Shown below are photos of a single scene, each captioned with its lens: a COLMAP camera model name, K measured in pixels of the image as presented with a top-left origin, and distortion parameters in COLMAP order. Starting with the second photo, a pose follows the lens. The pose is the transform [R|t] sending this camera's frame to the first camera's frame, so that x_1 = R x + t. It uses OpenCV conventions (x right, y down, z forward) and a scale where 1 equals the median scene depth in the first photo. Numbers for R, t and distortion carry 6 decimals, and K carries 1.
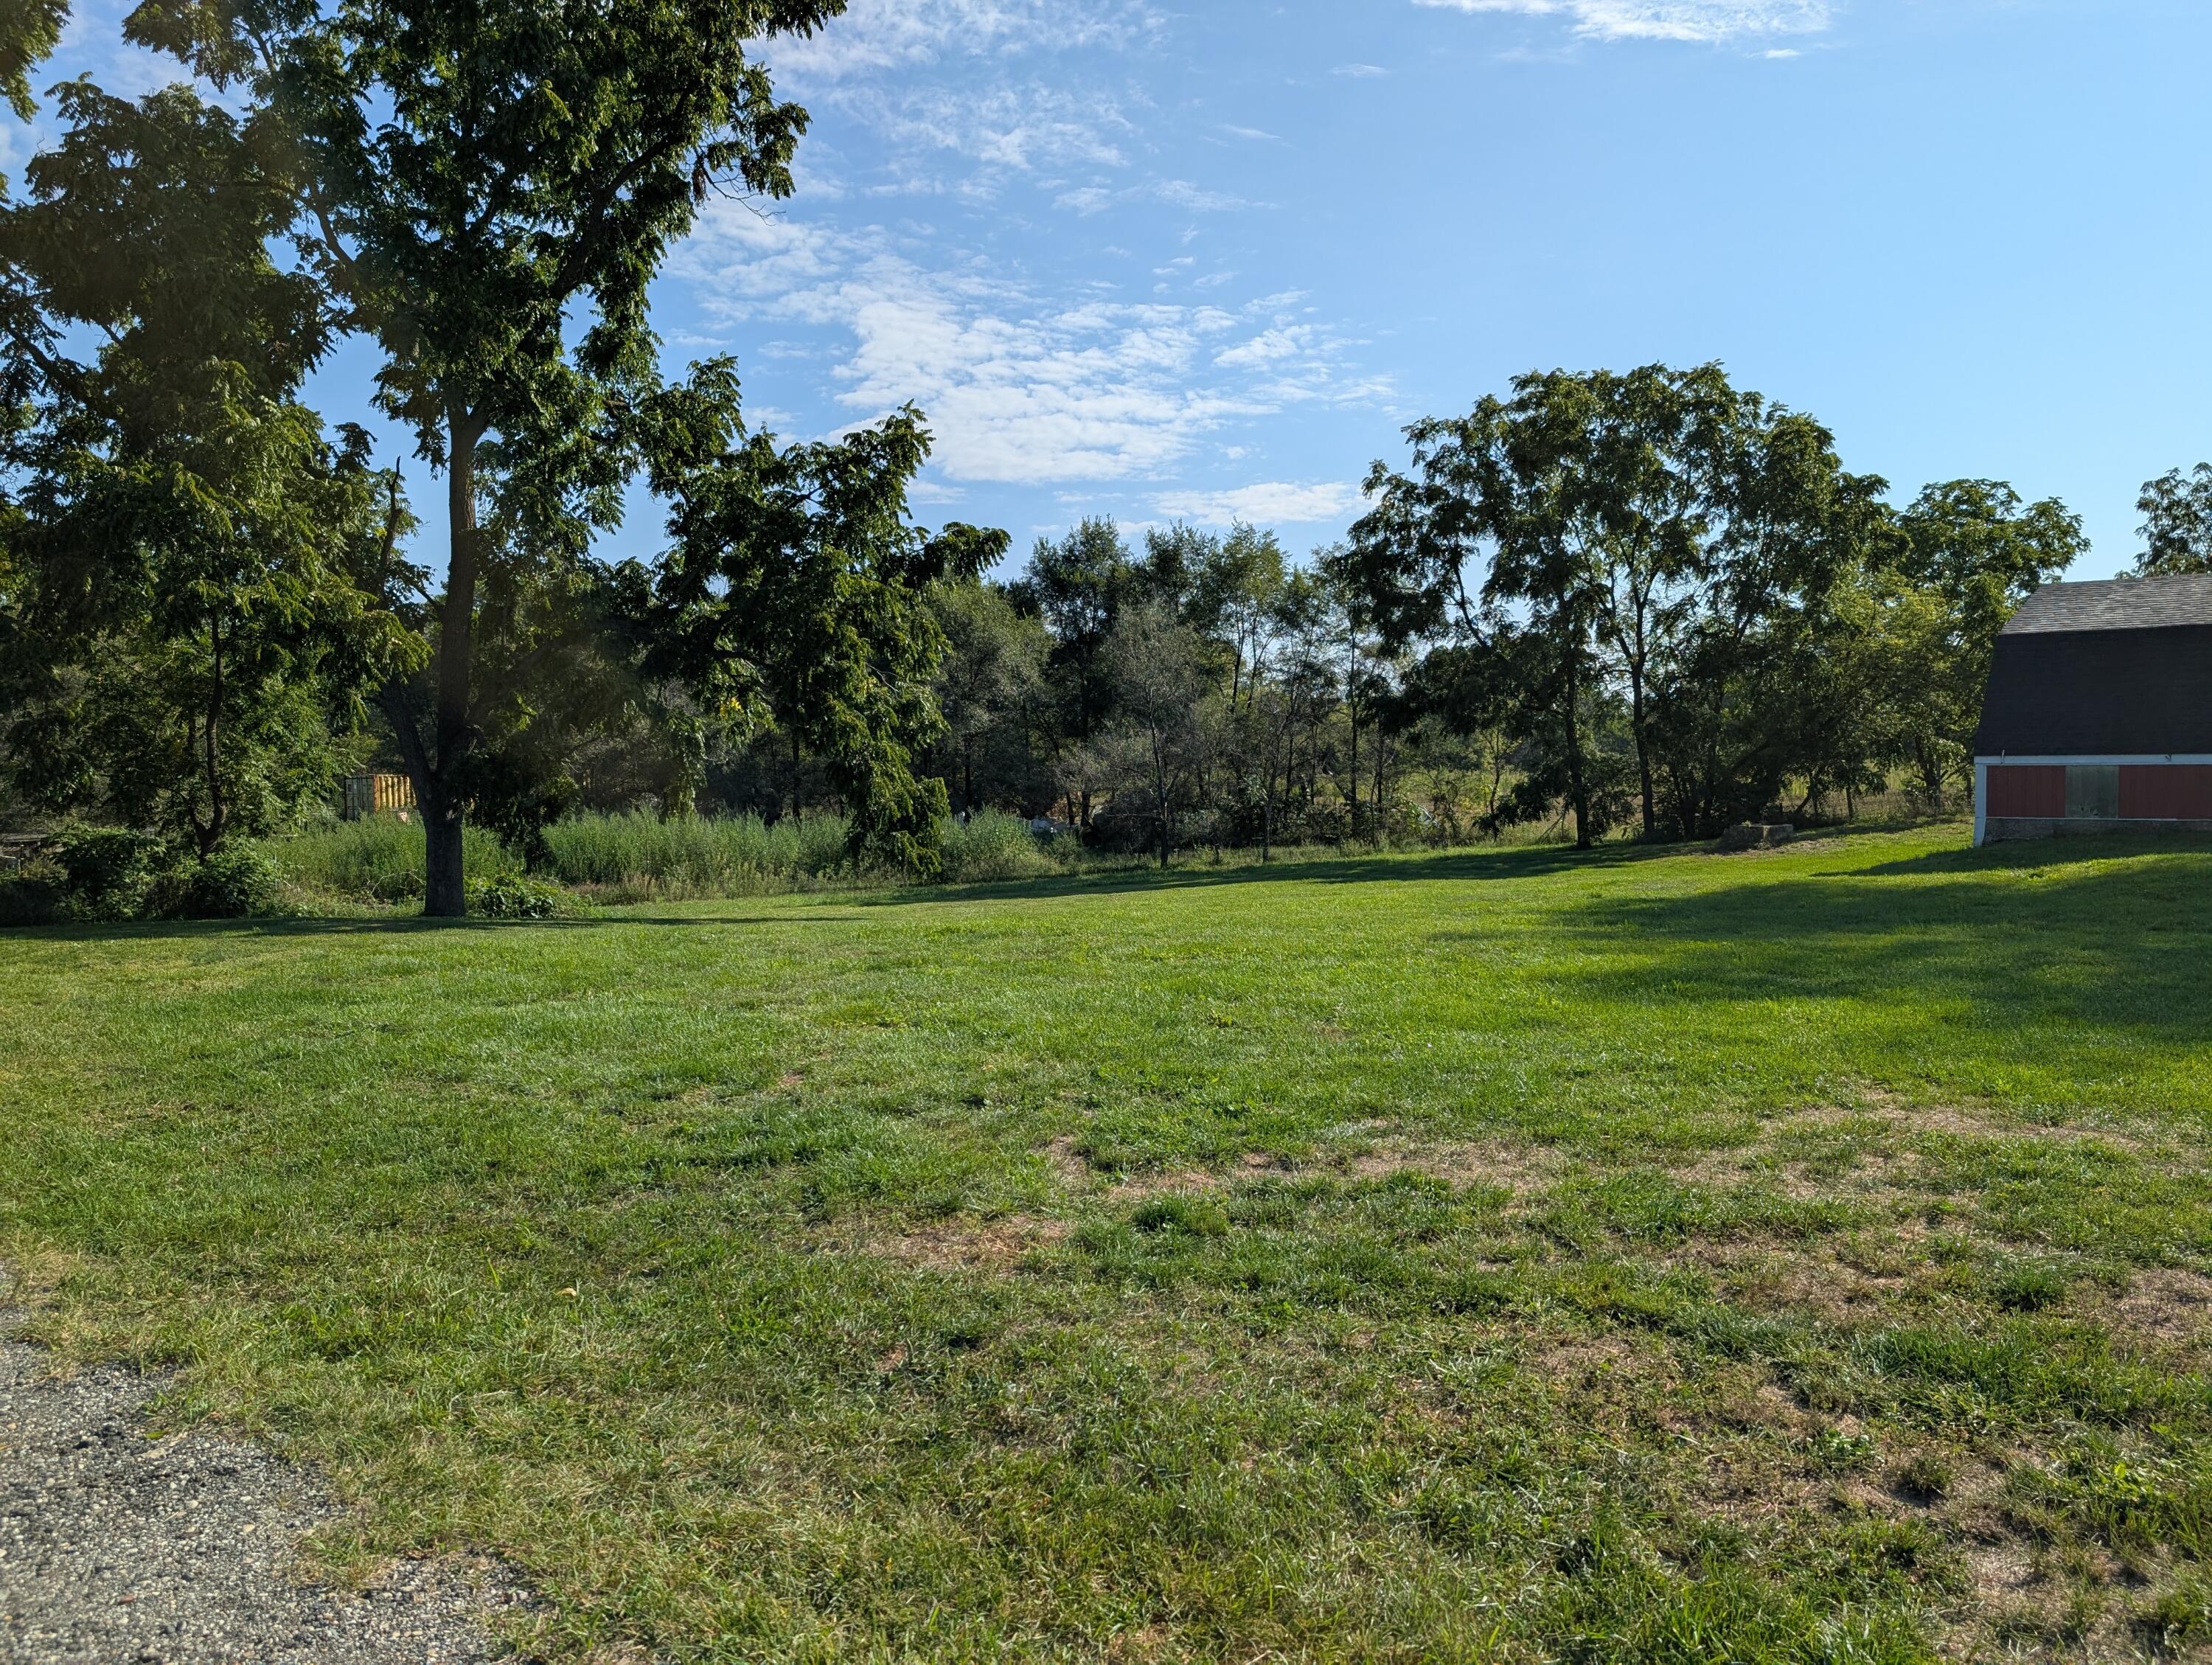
lens RADIAL K [[1562.7, 0, 1106.0], [0, 1562.7, 832.5], [0, 0, 1]] dist [0.006368, -0.009027]
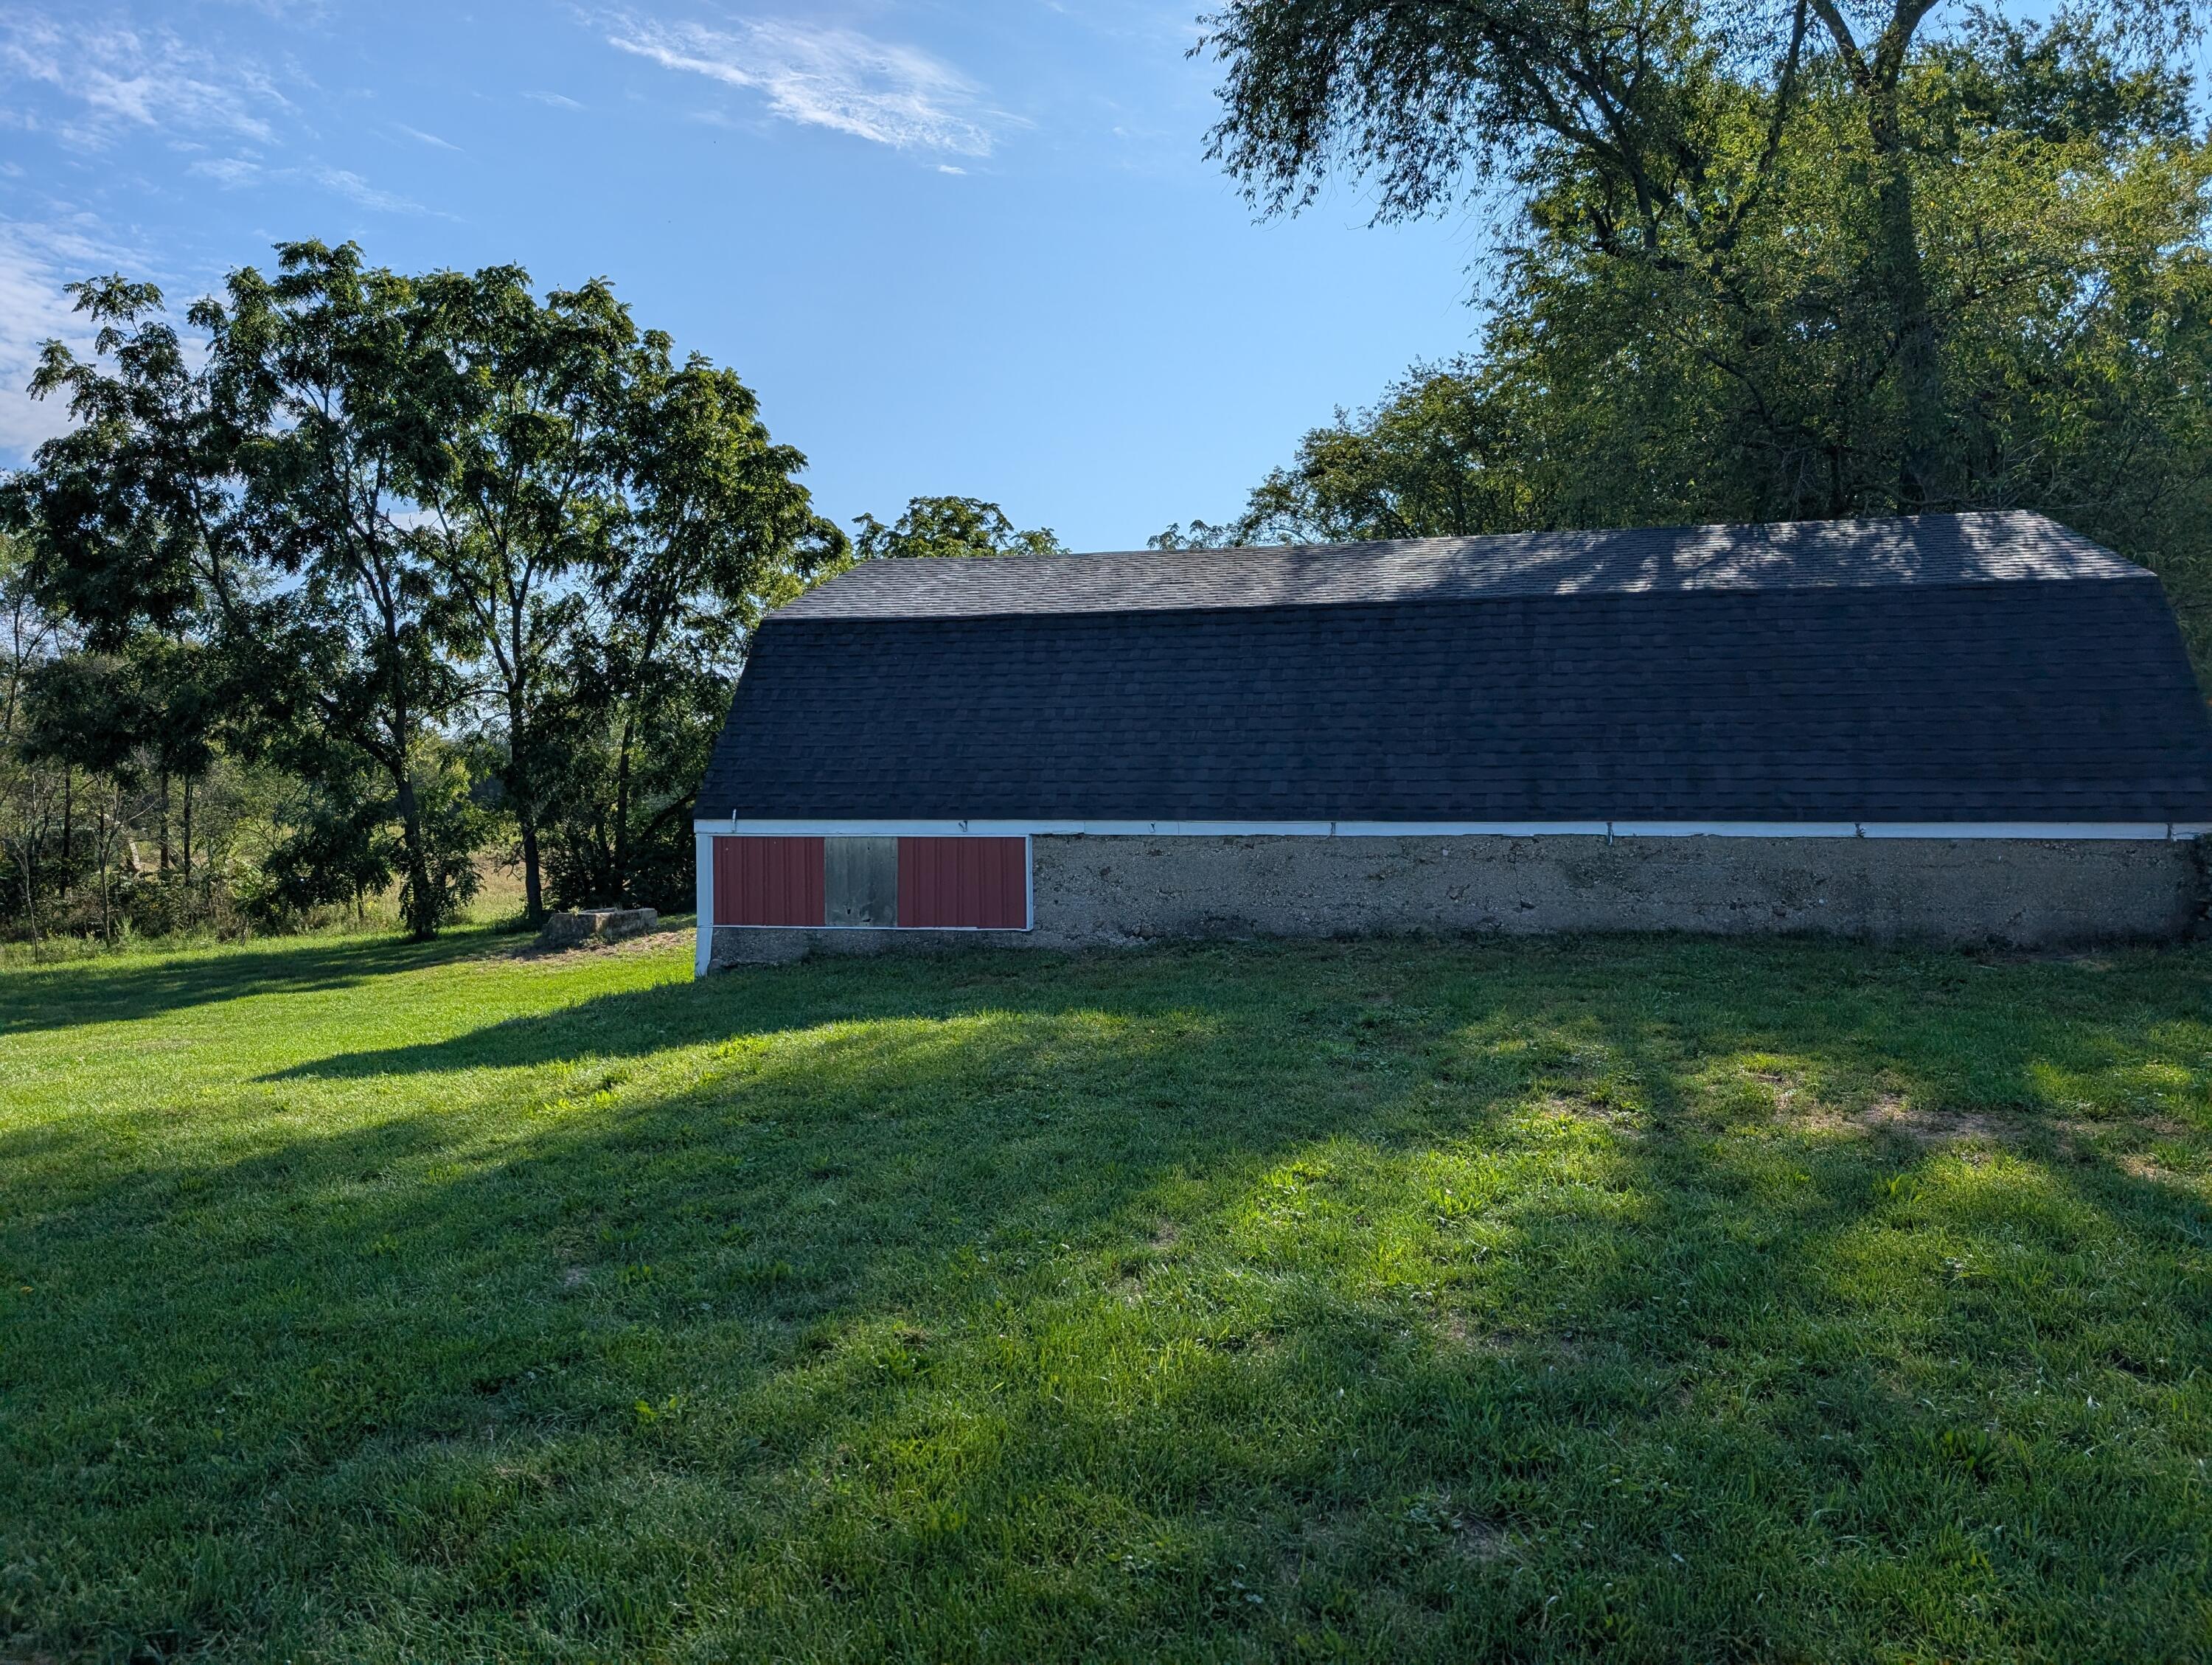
lens RADIAL K [[1525.7, 0, 1096.0], [0, 1525.7, 919.4], [0, 0, 1]] dist [-0.029739, 0.000399]
pose [[0.874054, -0.024548, 0.485208, 0.351987], [0.011805, 0.999501, 0.029302, -0.022926], [-0.485686, -0.019884, 0.873907, 0.372836]]
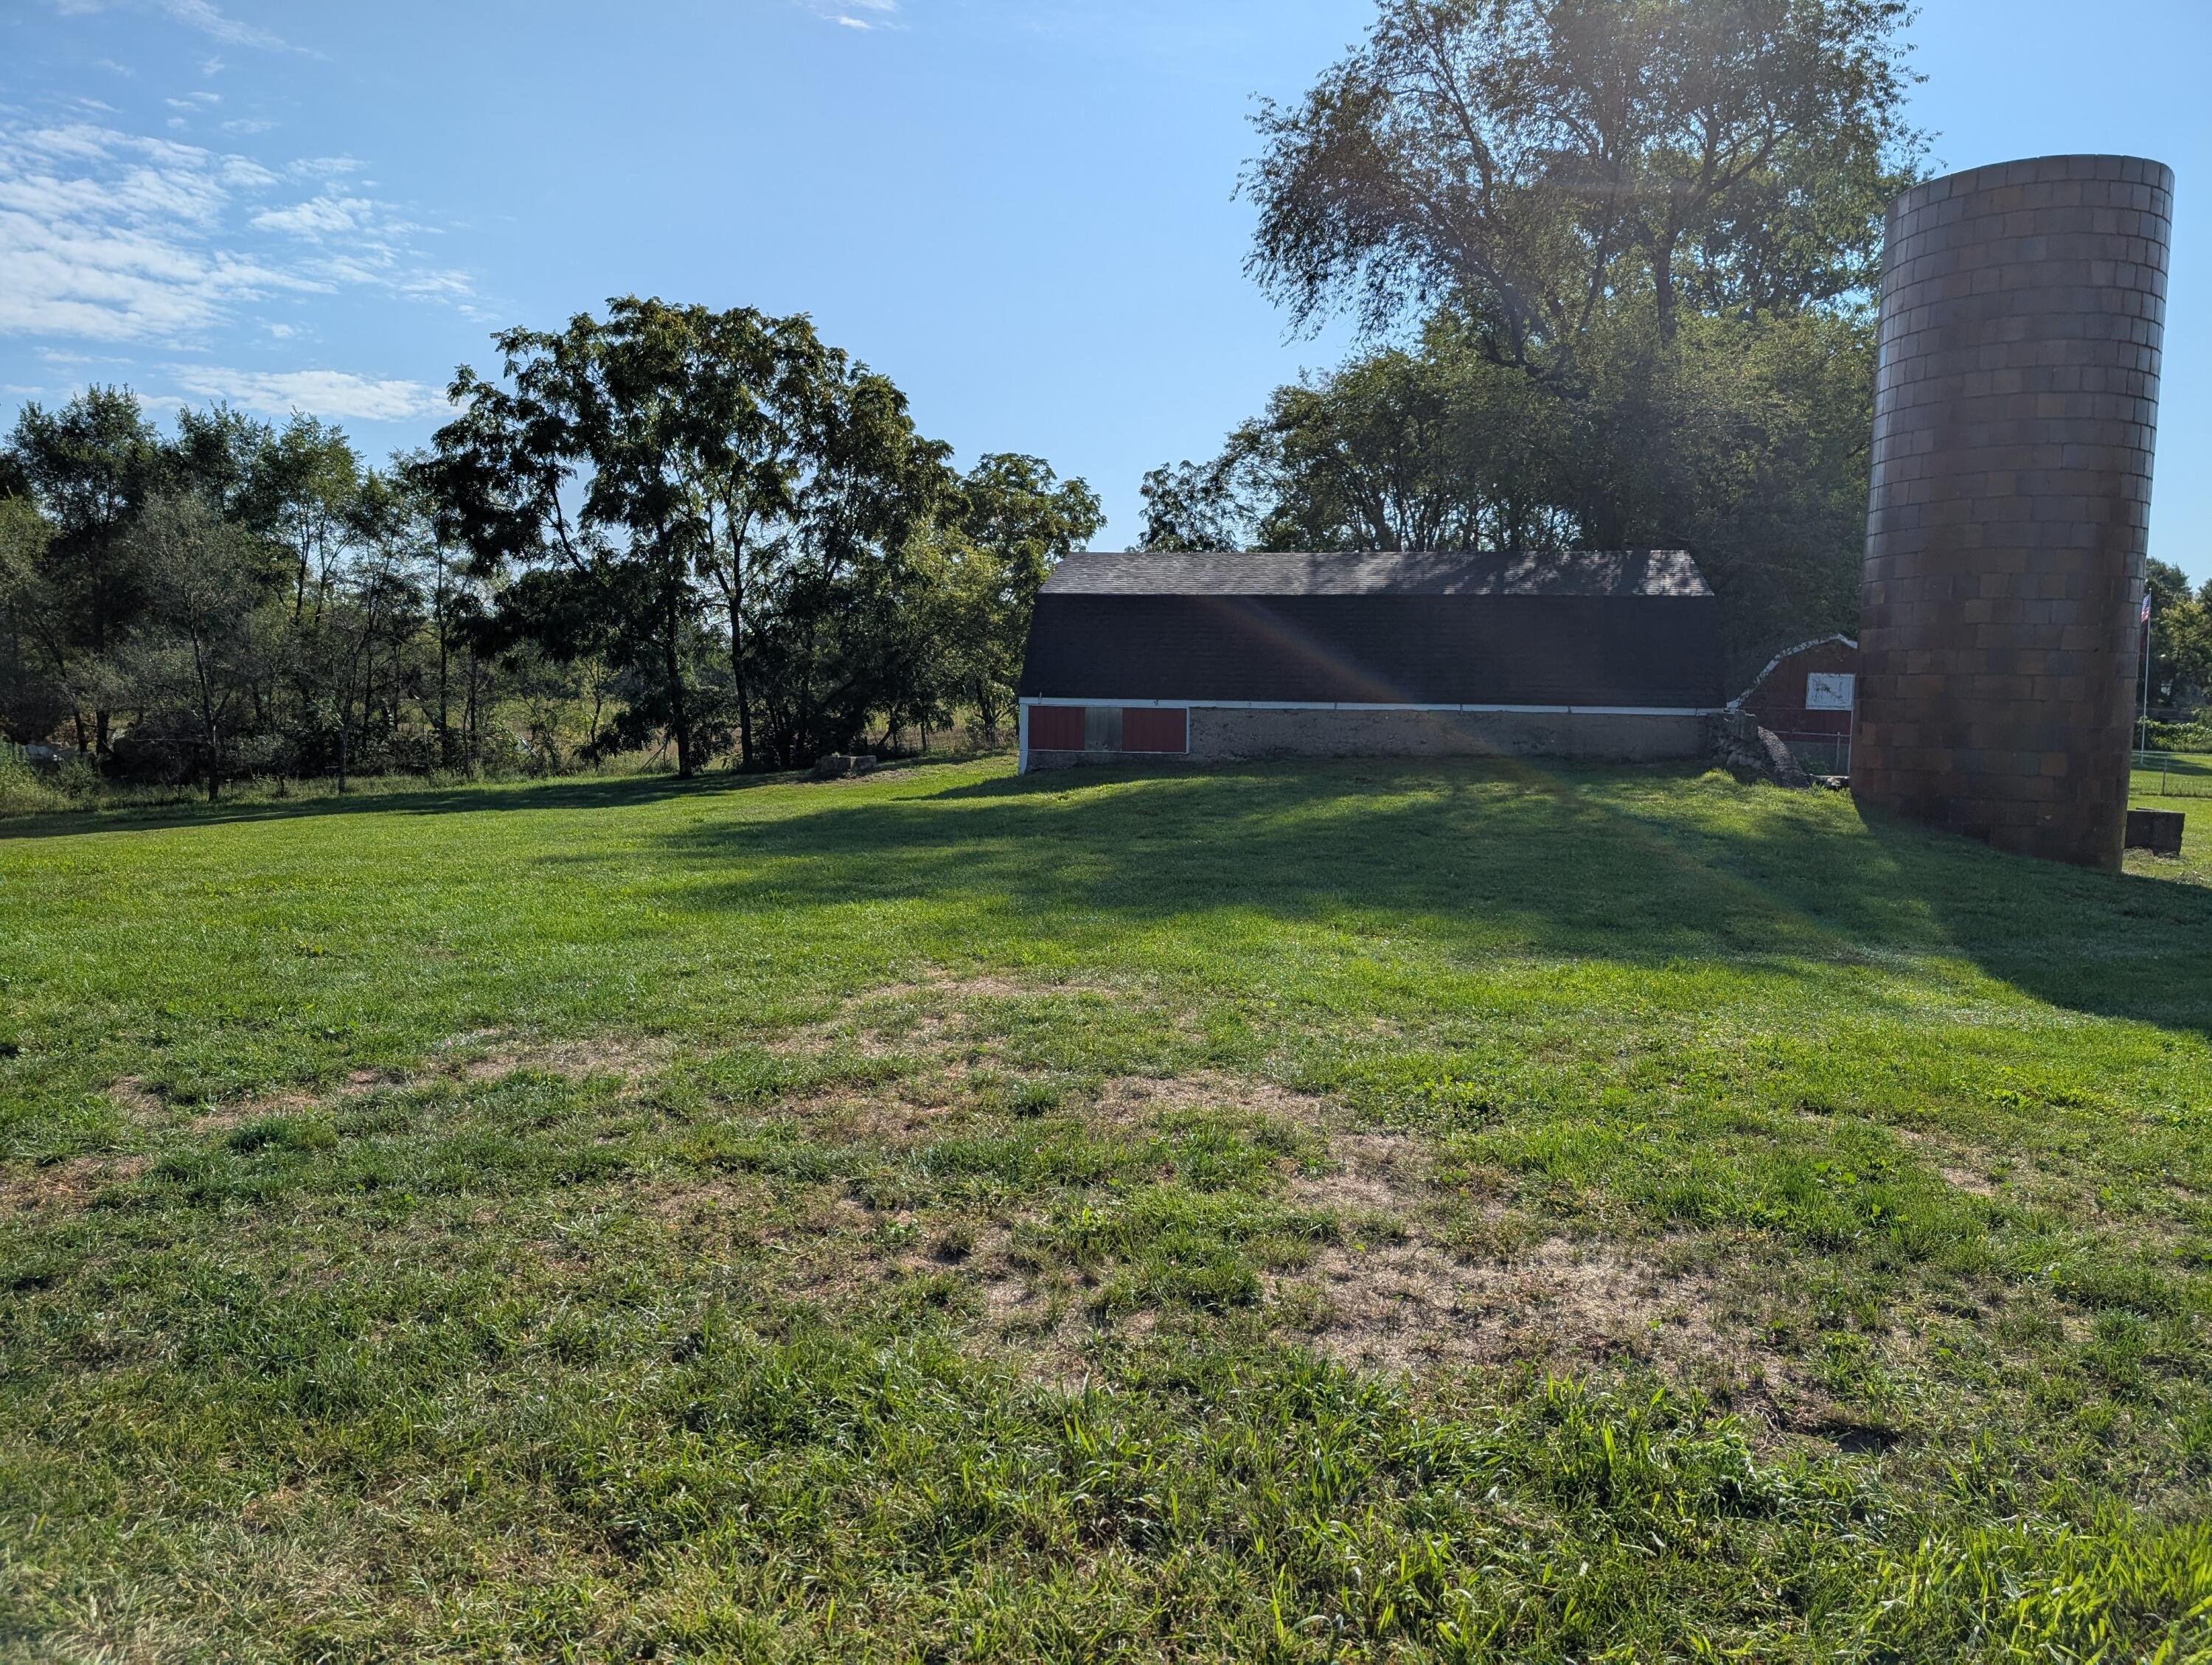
lens RADIAL K [[1551.4, 0, 1116.0], [0, 1551.4, 862.9], [0, 0, 1]] dist [0.000778, 0.000779]
pose [[0.843895, -0.030596, 0.535636, -0.003966], [-0.003294, 0.998058, 0.062199, 0.002046], [-0.536499, -0.054254, 0.842155, -0.012739]]
